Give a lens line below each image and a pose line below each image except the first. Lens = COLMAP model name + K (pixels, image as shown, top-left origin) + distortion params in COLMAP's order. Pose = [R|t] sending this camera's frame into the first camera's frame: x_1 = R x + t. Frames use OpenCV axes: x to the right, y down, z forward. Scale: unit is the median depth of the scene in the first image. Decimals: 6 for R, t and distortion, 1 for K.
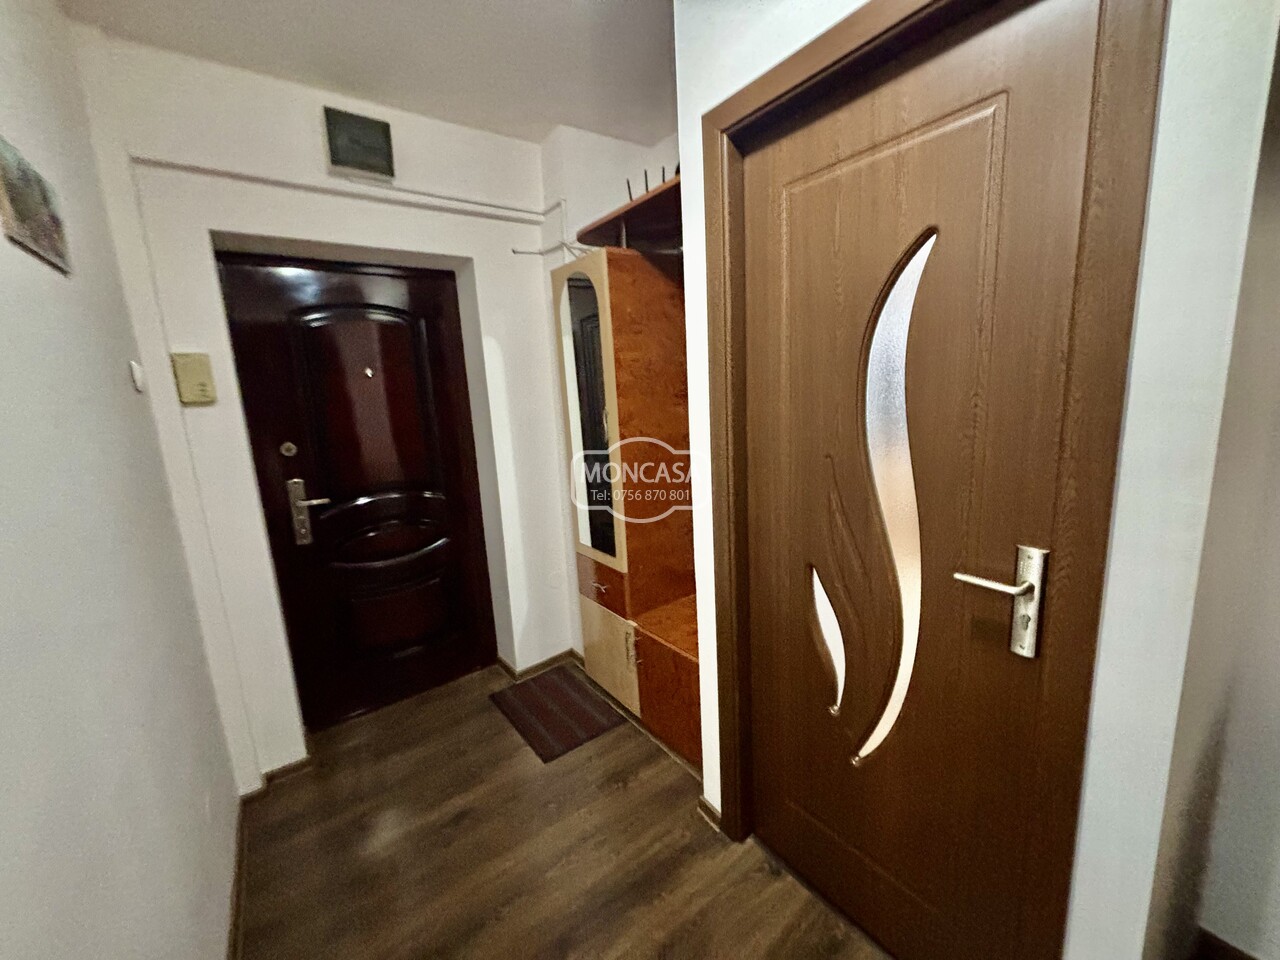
lens RADIAL K [[515.4, 0, 641.4], [0, 515.4, 474.9], [0, 0, 1]] dist [-0.000871, -0.001080]
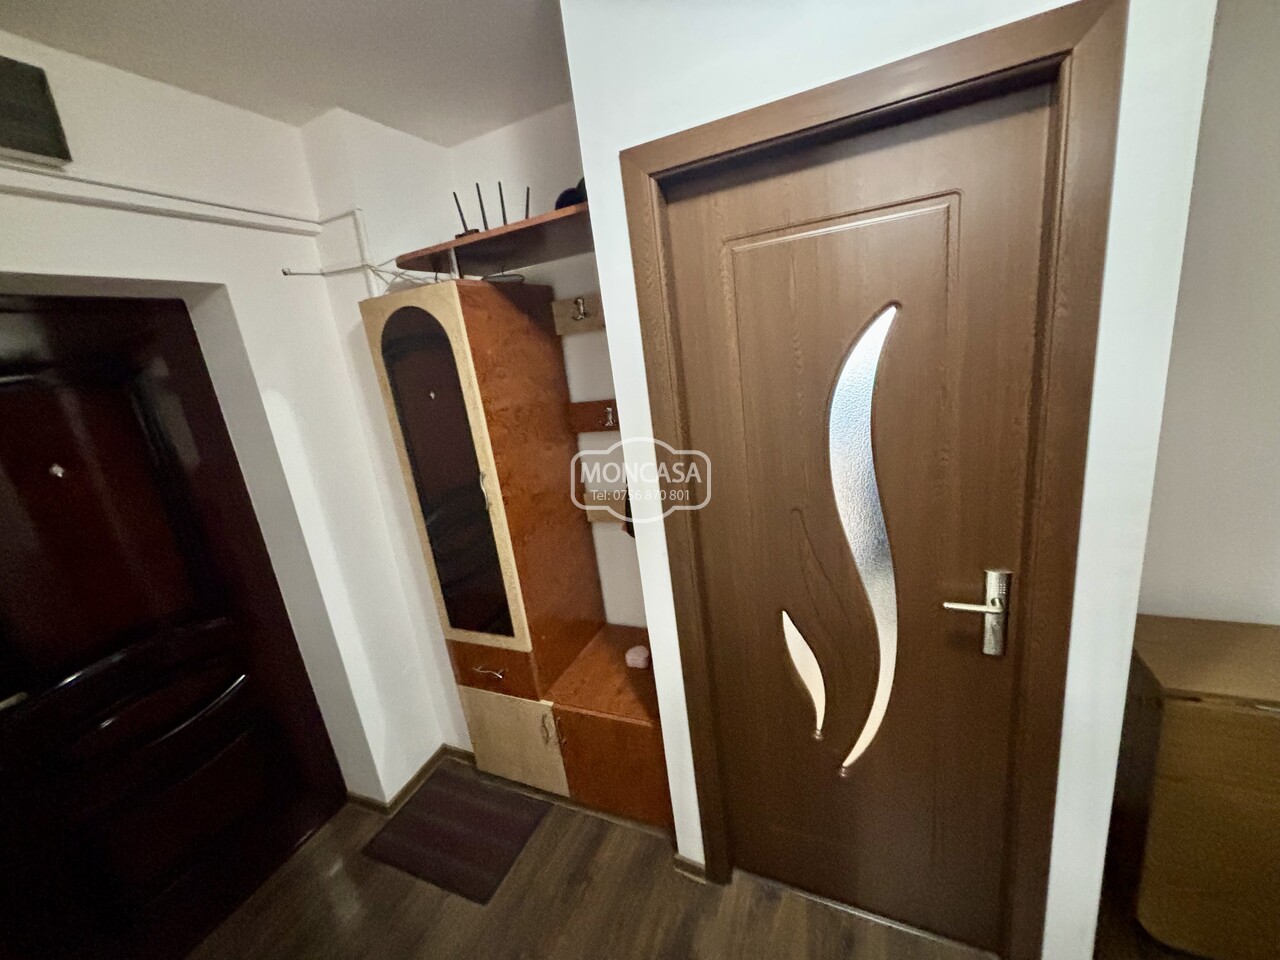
lens RADIAL K [[515.4, 0, 647.7], [0, 515.4, 481.6], [0, 0, 1]] dist [-0.000871, -0.001080]
pose [[0.870526, -0.175461, 0.459780, -0.223801], [0.160252, 0.984427, 0.072262, -0.132617], [-0.465299, 0.010774, 0.885088, 0.137522]]
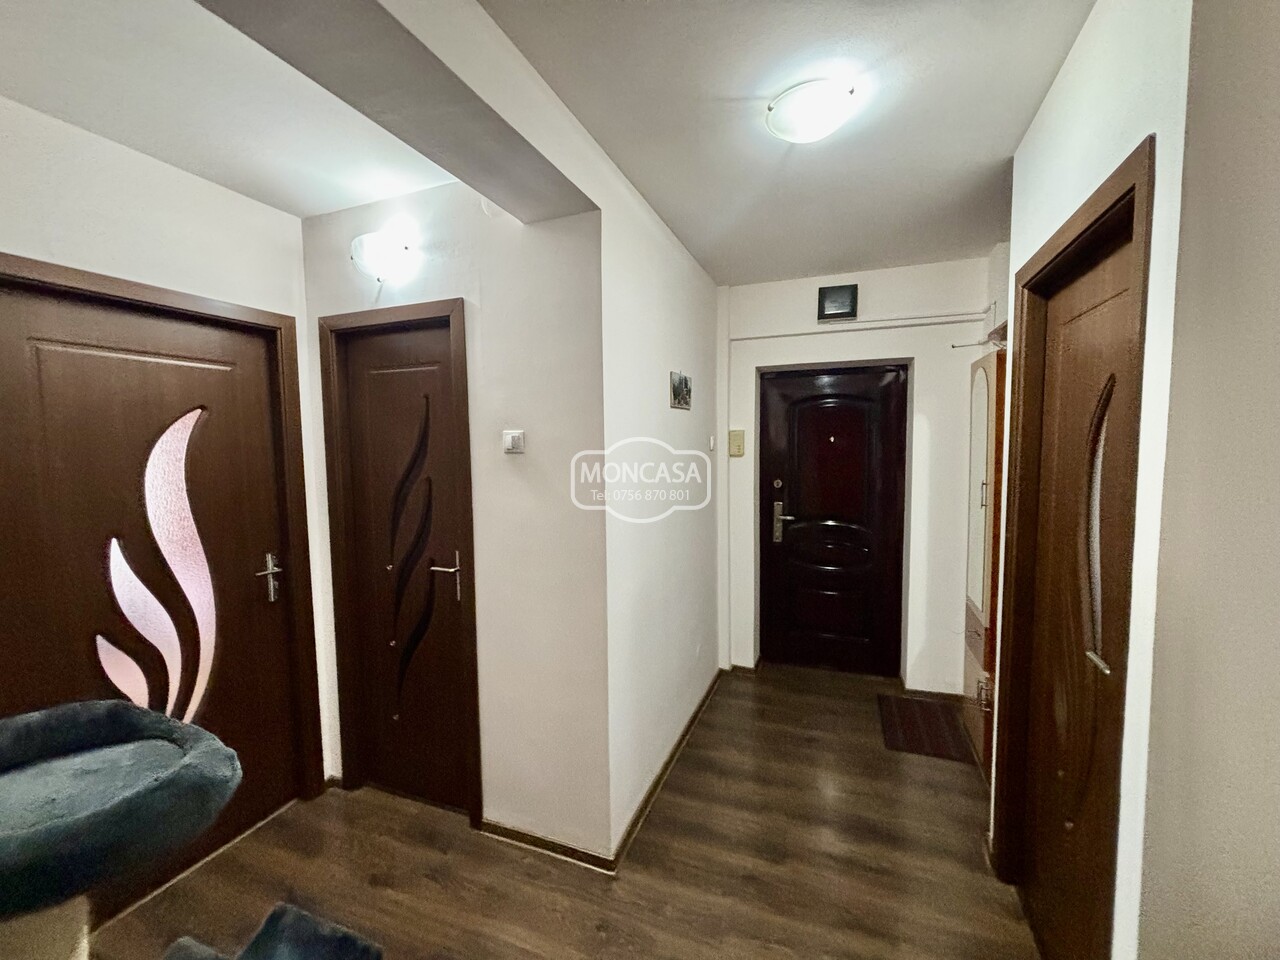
lens RADIAL K [[515.4, 0, 688.6], [0, 515.4, 474.5], [0, 0, 1]] dist [-0.000871, -0.001080]
pose [[0.604730, 0.103693, -0.789651, 0.463647], [-0.165582, 0.986192, 0.002695, -0.035799], [0.779028, 0.129122, 0.613550, -0.261355]]
